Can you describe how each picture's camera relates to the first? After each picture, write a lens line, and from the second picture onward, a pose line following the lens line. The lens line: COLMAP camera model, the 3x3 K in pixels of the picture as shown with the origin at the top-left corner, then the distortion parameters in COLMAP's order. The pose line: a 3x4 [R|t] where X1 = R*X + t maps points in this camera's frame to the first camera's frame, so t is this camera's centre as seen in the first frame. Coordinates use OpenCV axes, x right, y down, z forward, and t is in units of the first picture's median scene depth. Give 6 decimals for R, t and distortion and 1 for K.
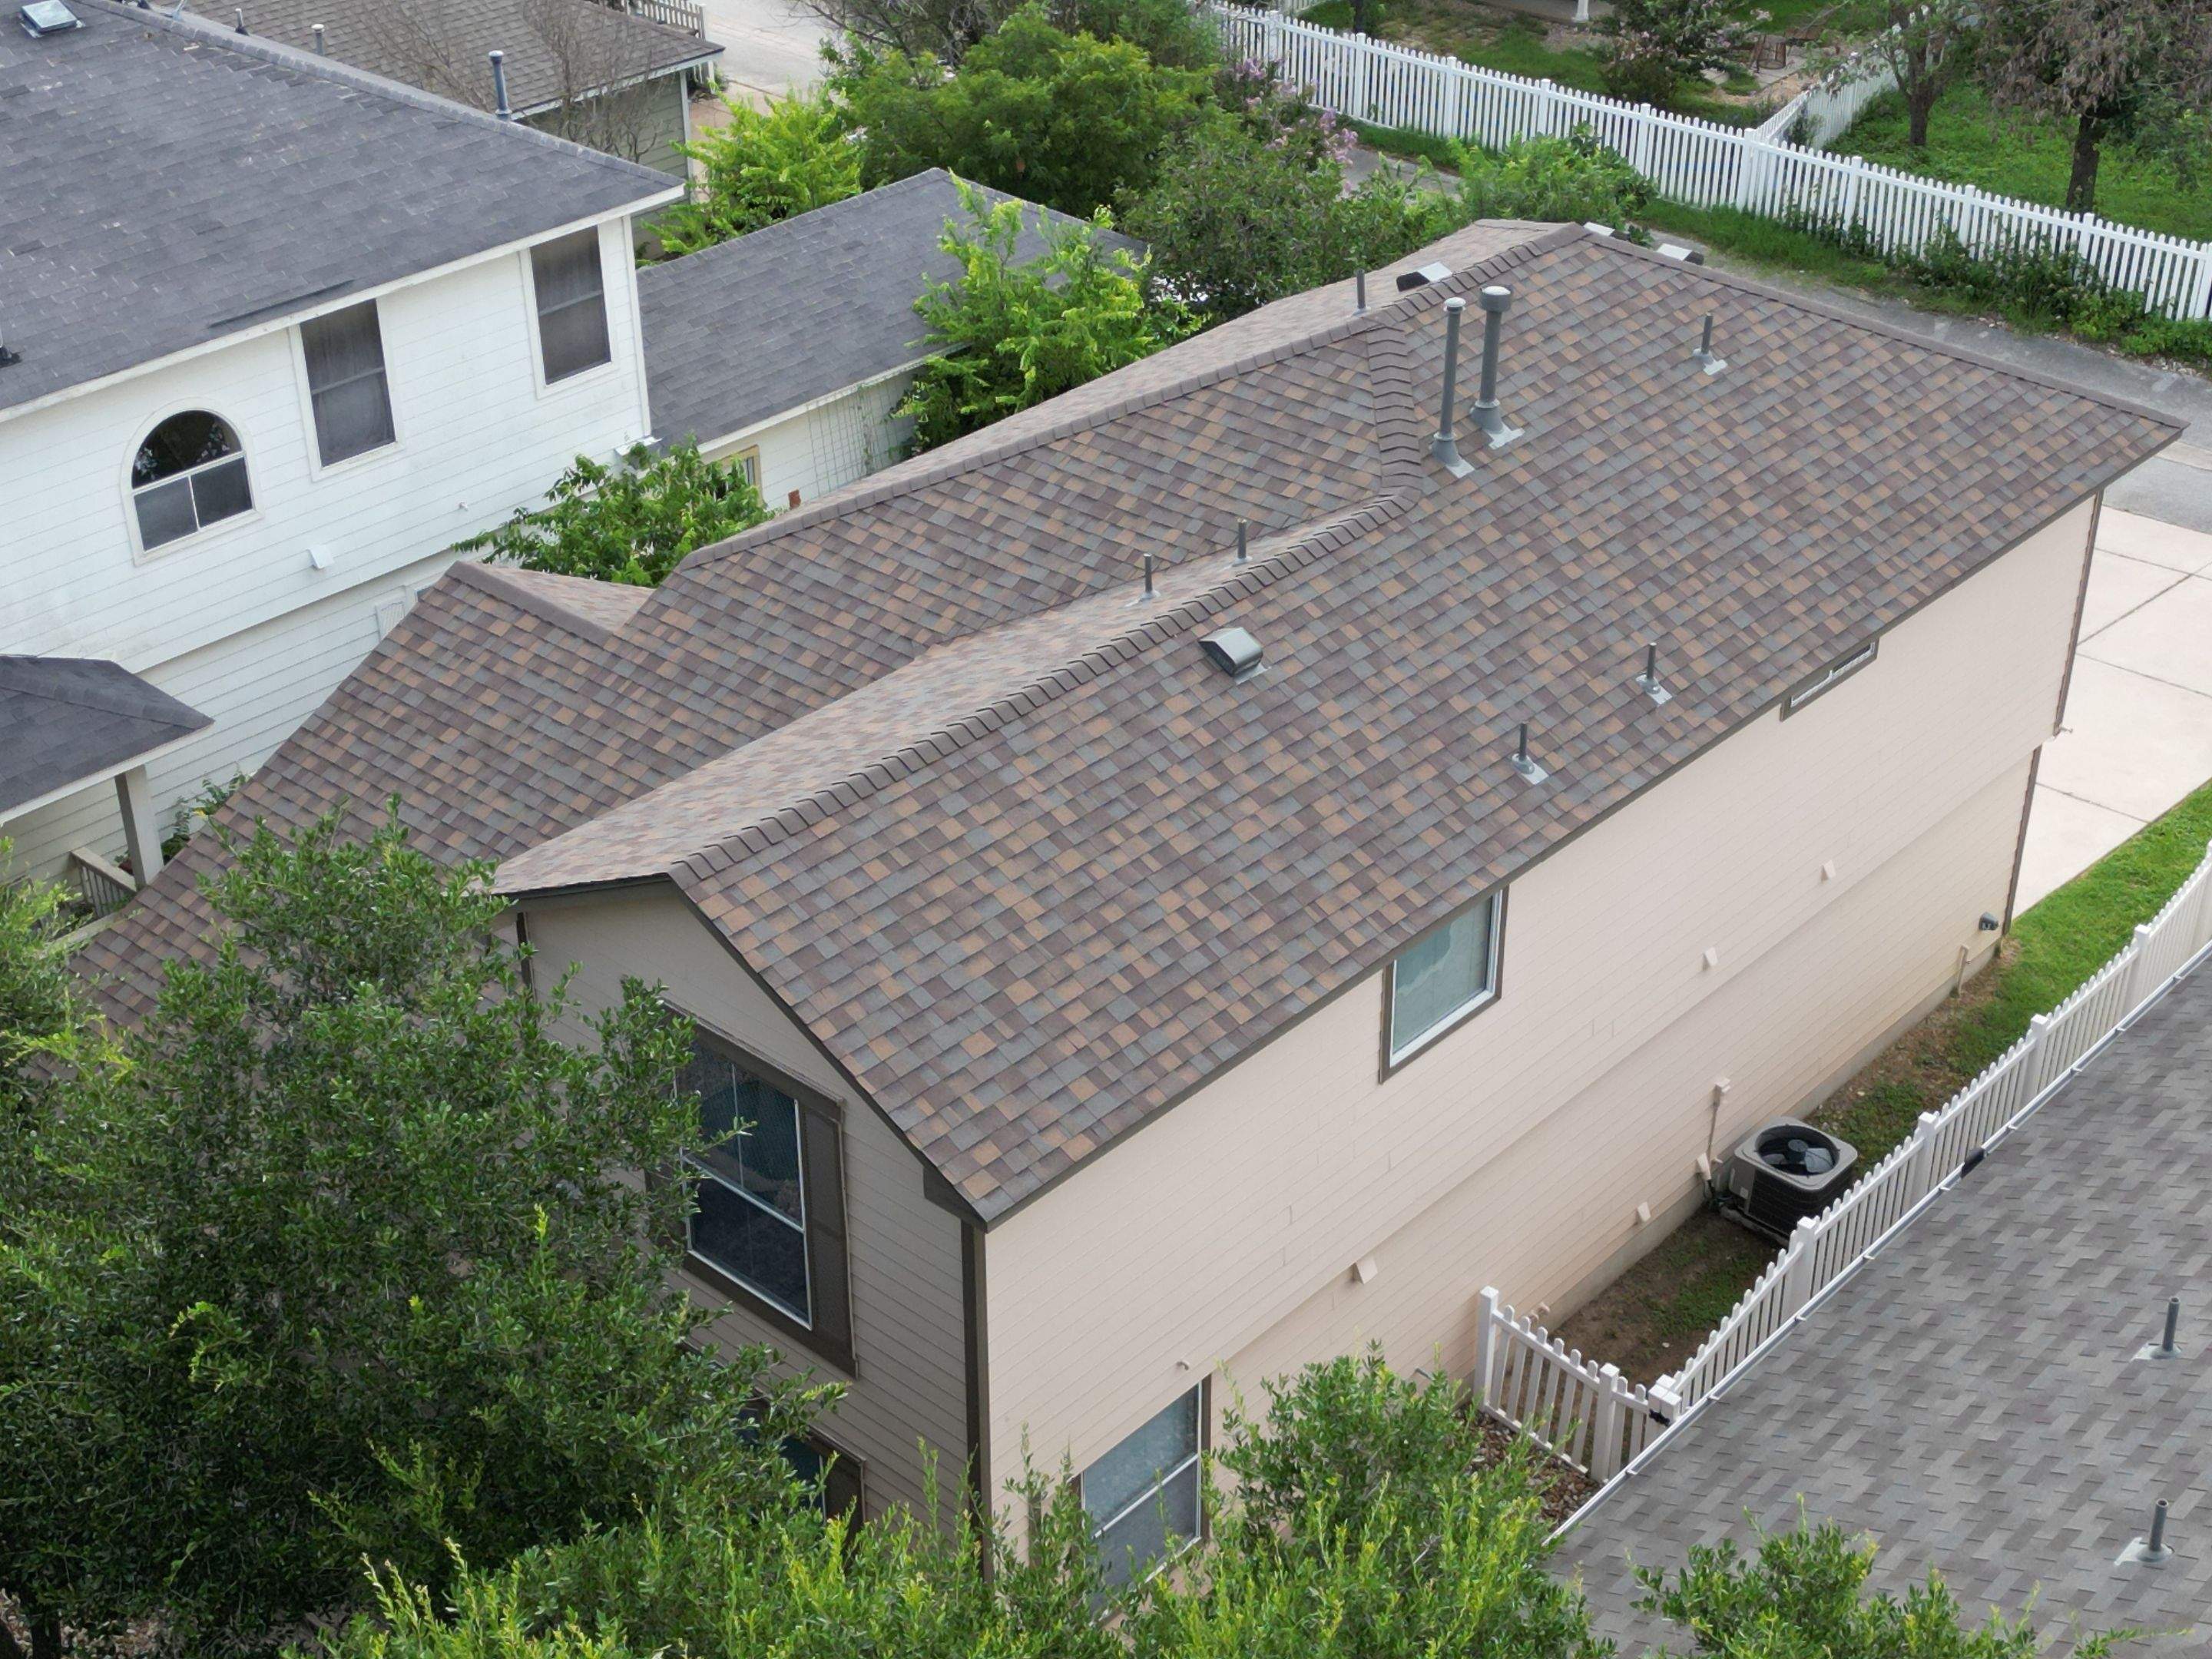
lens RADIAL K [[3077.8, 0, 1094.0], [0, 3077.8, 843.9], [0, 0, 1]] dist [0.096627, 0.000000]
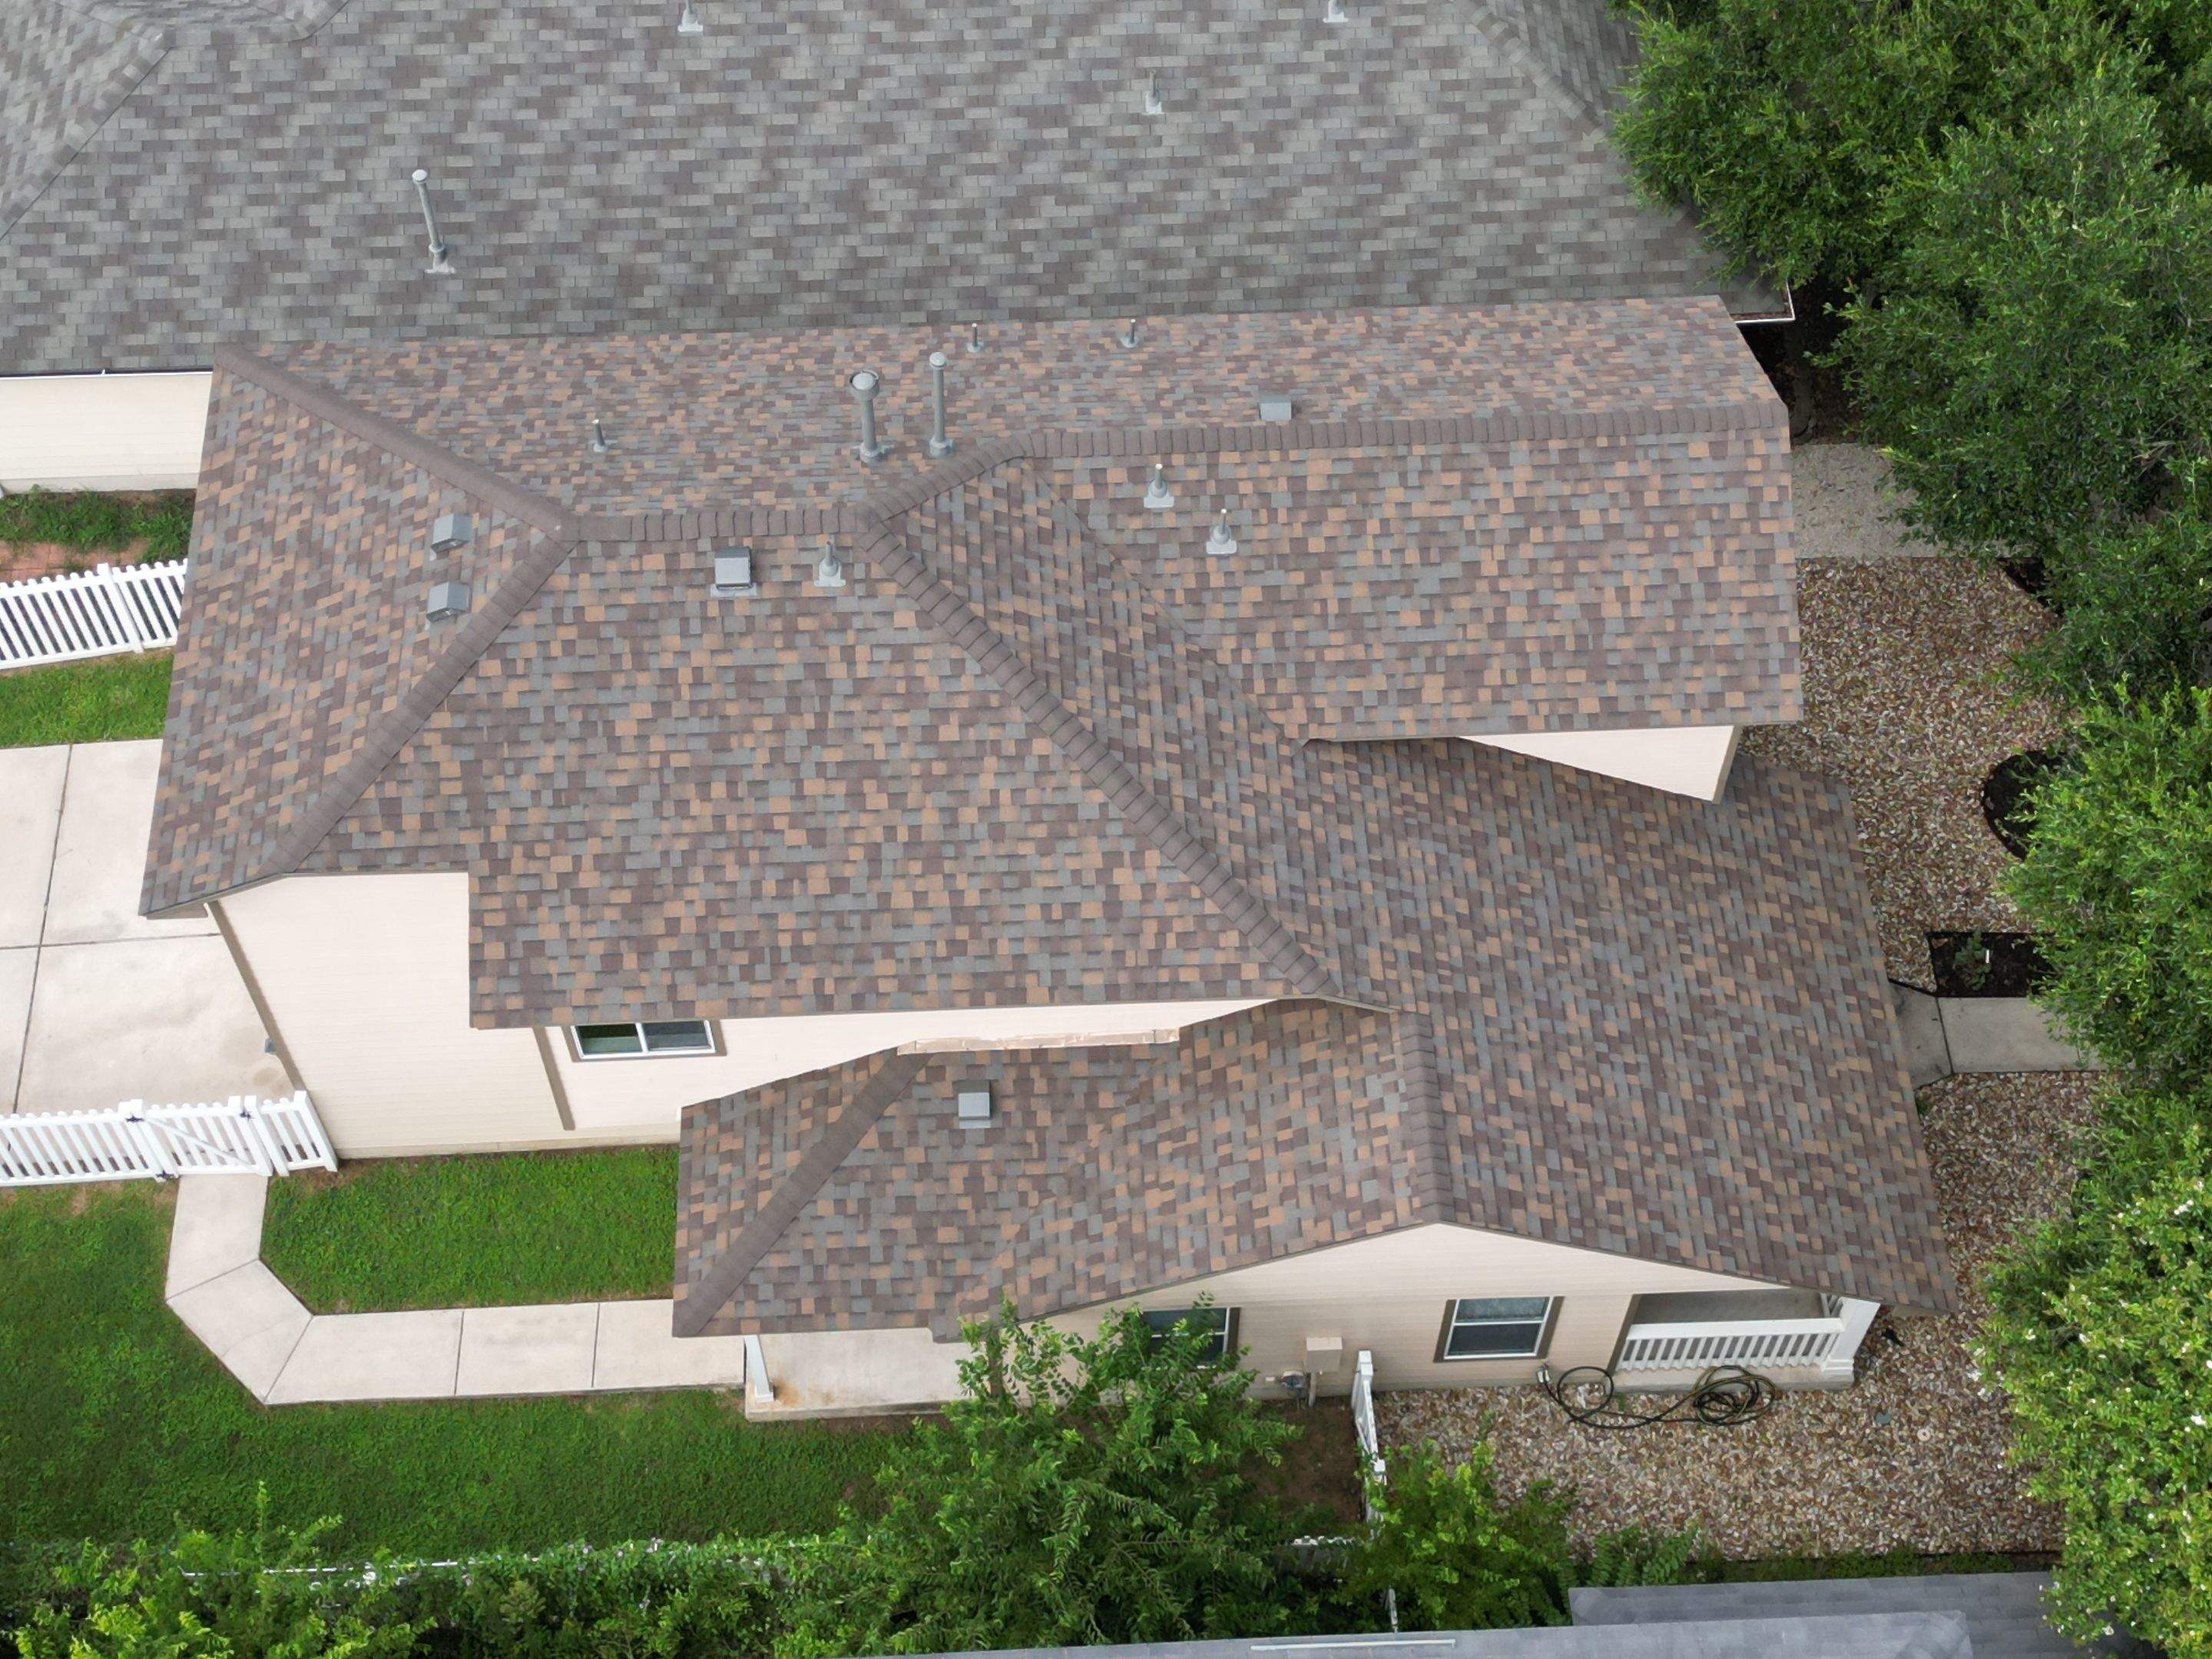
lens RADIAL K [[3077.8, 0, 1096.8], [0, 3077.8, 840.4], [0, 0, 1]] dist [0.096627, 0.000000]
pose [[-0.707989, -0.592743, 0.383937, -0.465161], [0.371505, 0.149760, 0.916273, -1.138764], [-0.600613, 0.791345, 0.114179, 0.900734]]
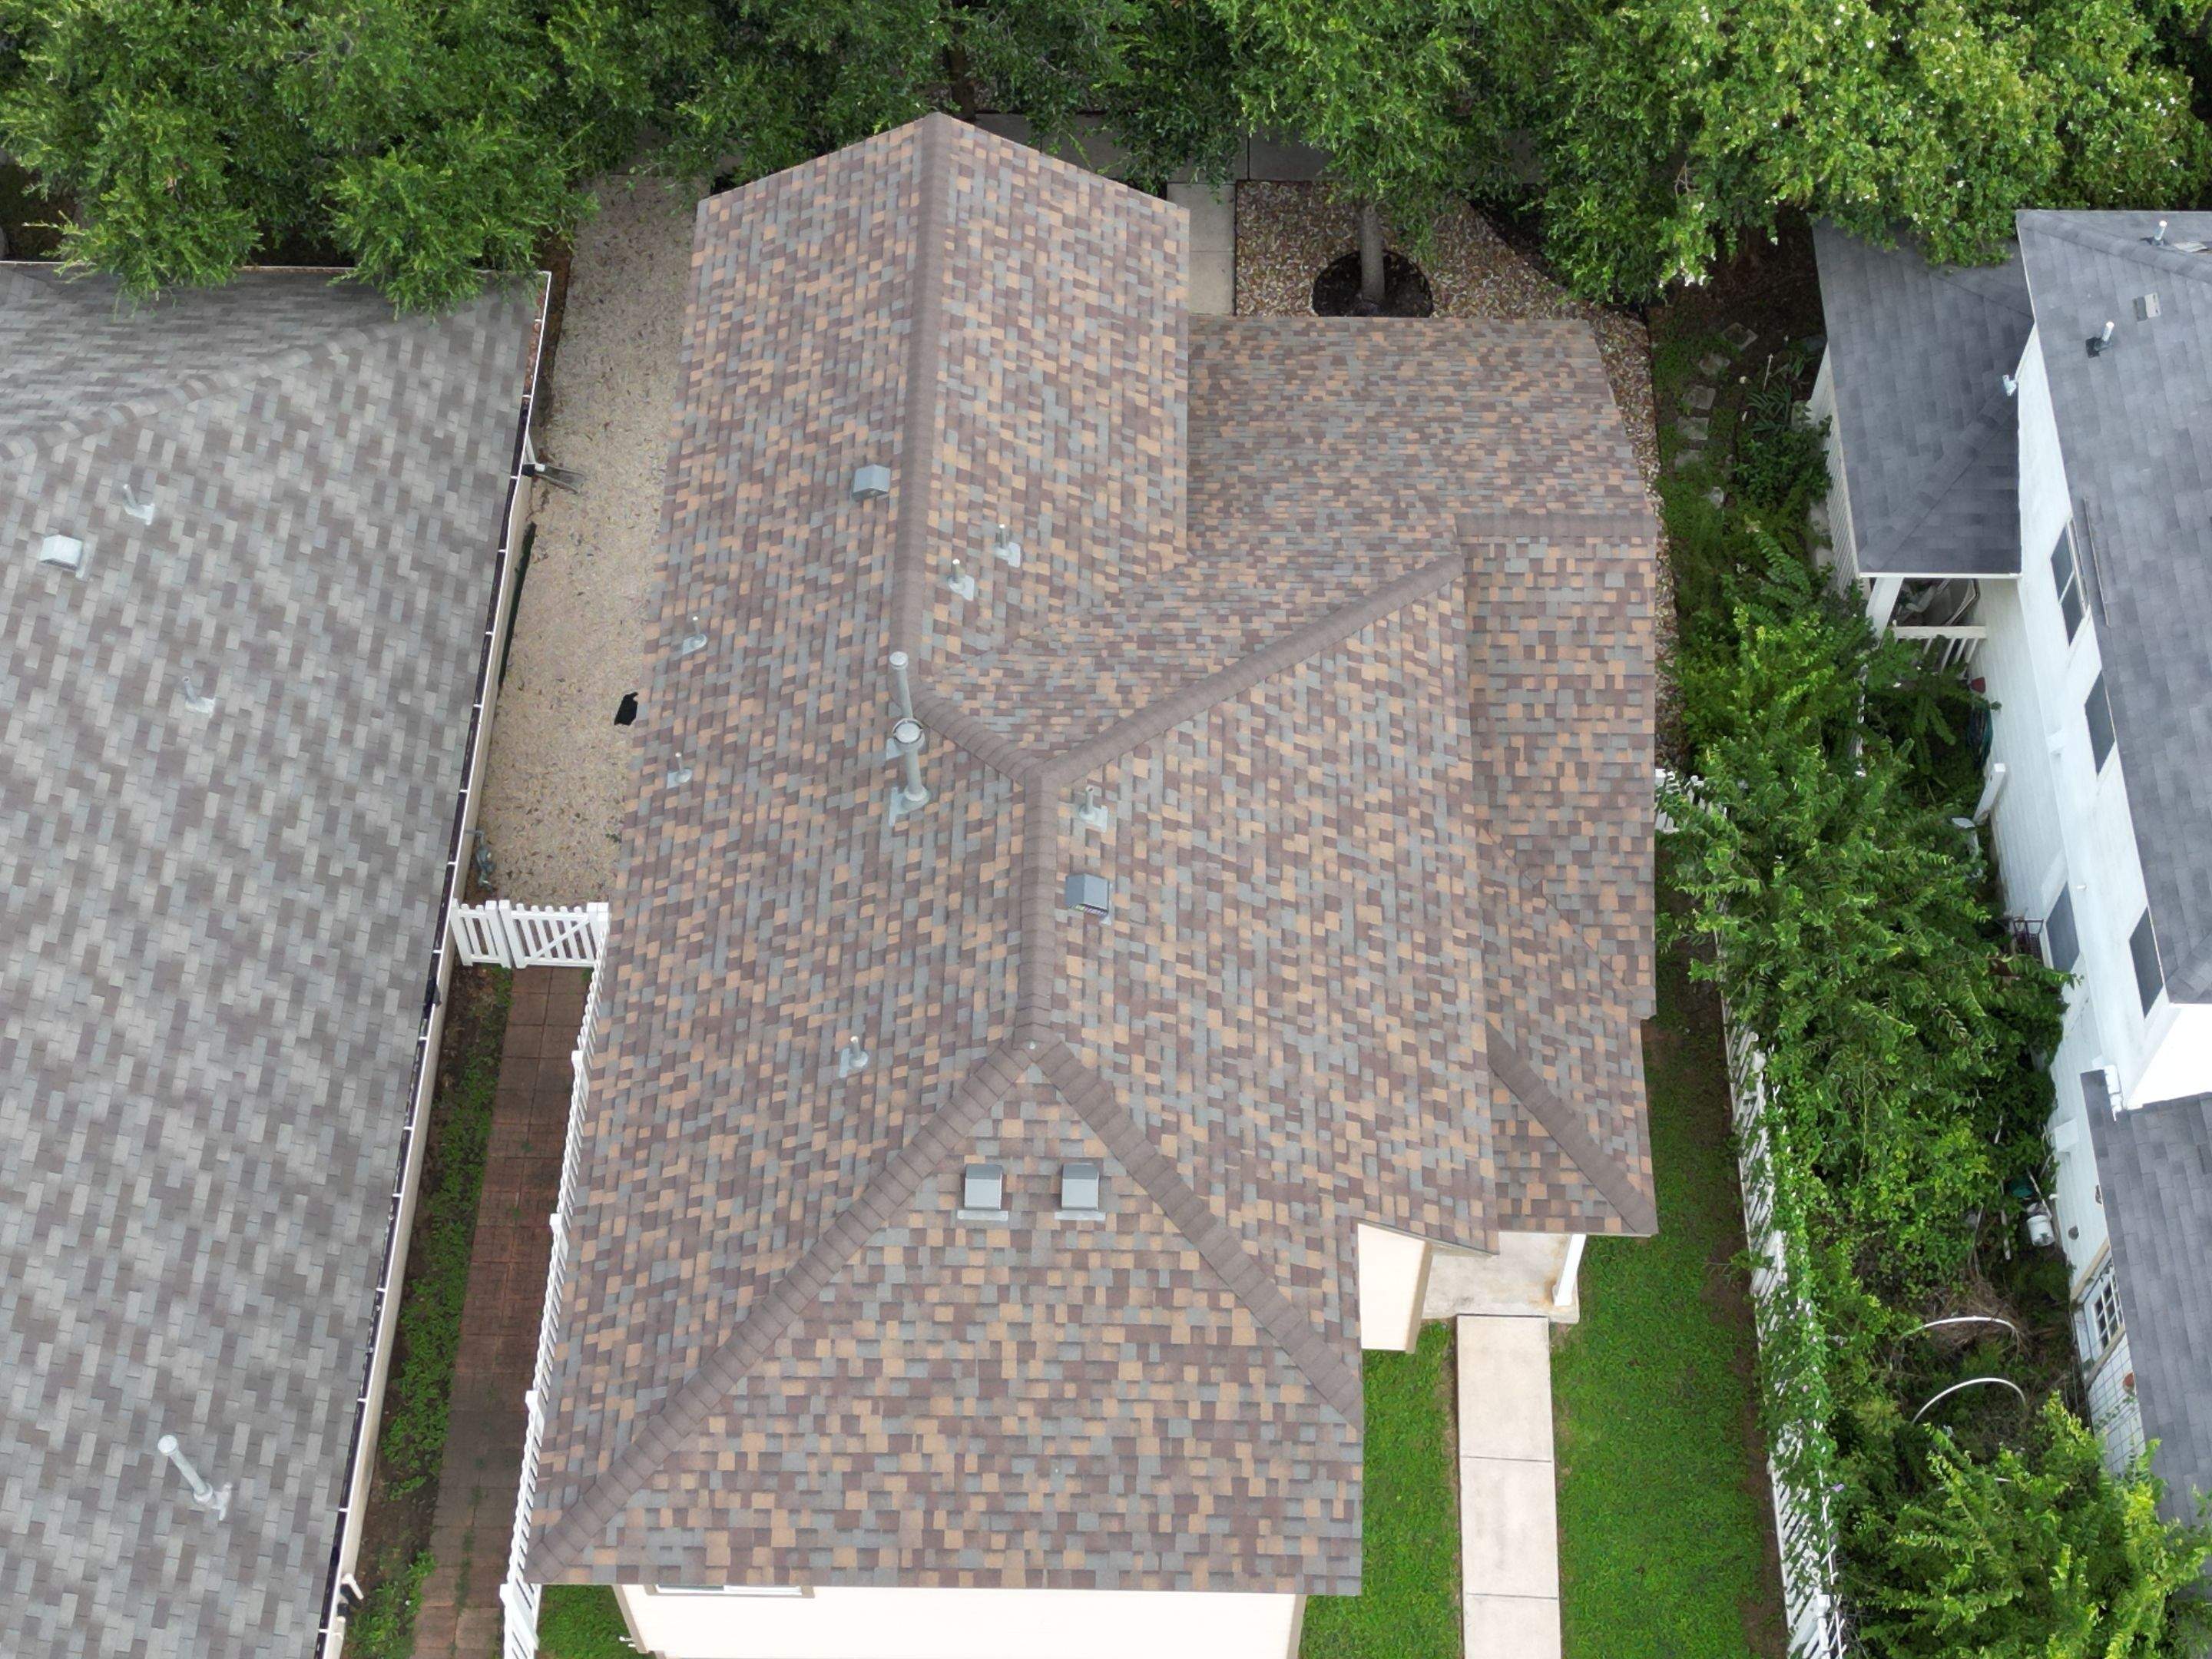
lens RADIAL K [[3077.8, 0, 1105.2], [0, 3077.8, 827.1], [0, 0, 1]] dist [0.096627, 0.000000]
pose [[-0.750969, 0.556971, -0.354723, 0.466442], [-0.336918, 0.138820, 0.931244, -1.174738], [0.567919, 0.818848, 0.083404, 0.924503]]
